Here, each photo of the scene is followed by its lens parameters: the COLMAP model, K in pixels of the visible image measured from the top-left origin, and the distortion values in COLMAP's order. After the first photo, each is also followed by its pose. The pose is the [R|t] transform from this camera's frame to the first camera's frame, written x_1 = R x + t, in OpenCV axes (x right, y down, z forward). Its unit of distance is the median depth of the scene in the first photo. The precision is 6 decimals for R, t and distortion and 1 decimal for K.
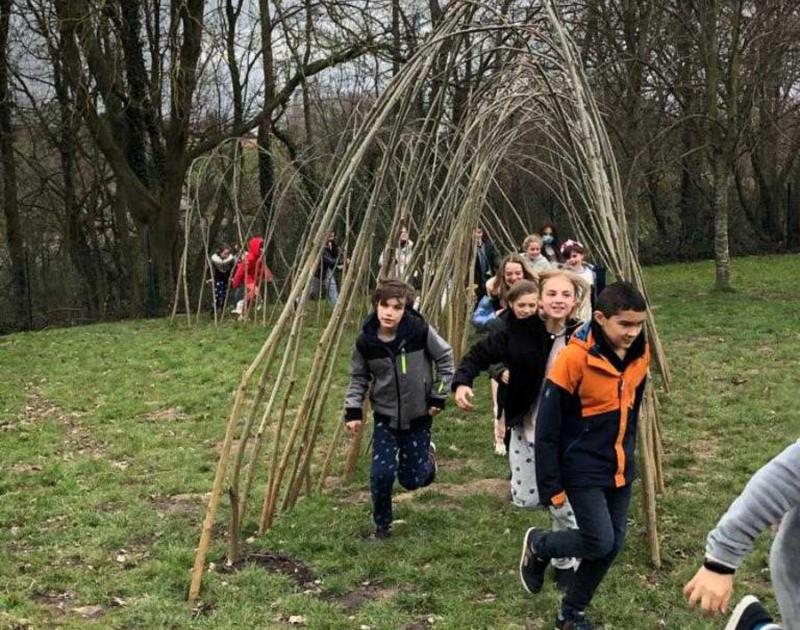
lens RADIAL K [[1227.9, 0, 410.2], [0, 1227.9, 313.8], [0, 0, 1]] dist [0.155866, -0.718640]
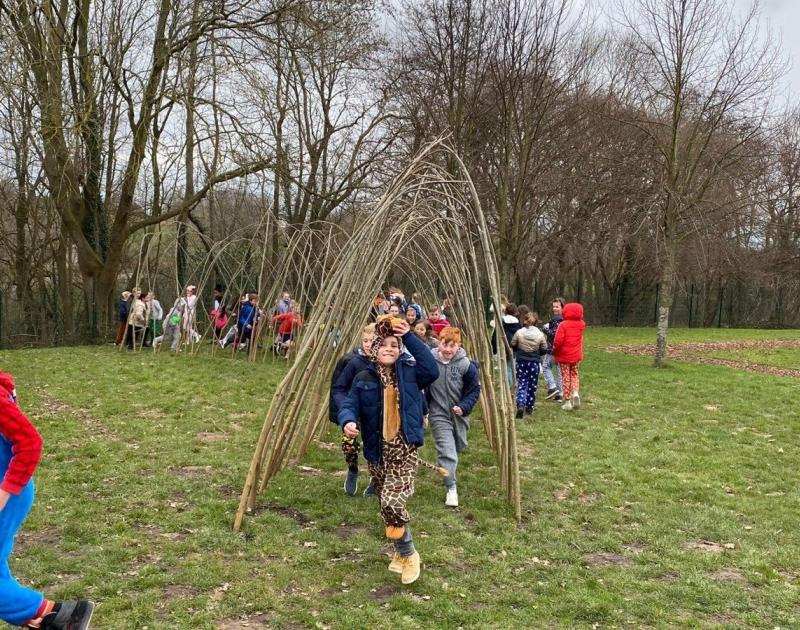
lens RADIAL K [[878.1, 0, 403.7], [0, 878.1, 313.8], [0, 0, 1]] dist [0.074238, -0.174049]
pose [[0.983672, 0.066816, 0.167106, -0.108958], [-0.058377, 0.996783, -0.054916, 0.007011], [-0.170238, 0.044265, 0.984408, -0.077088]]
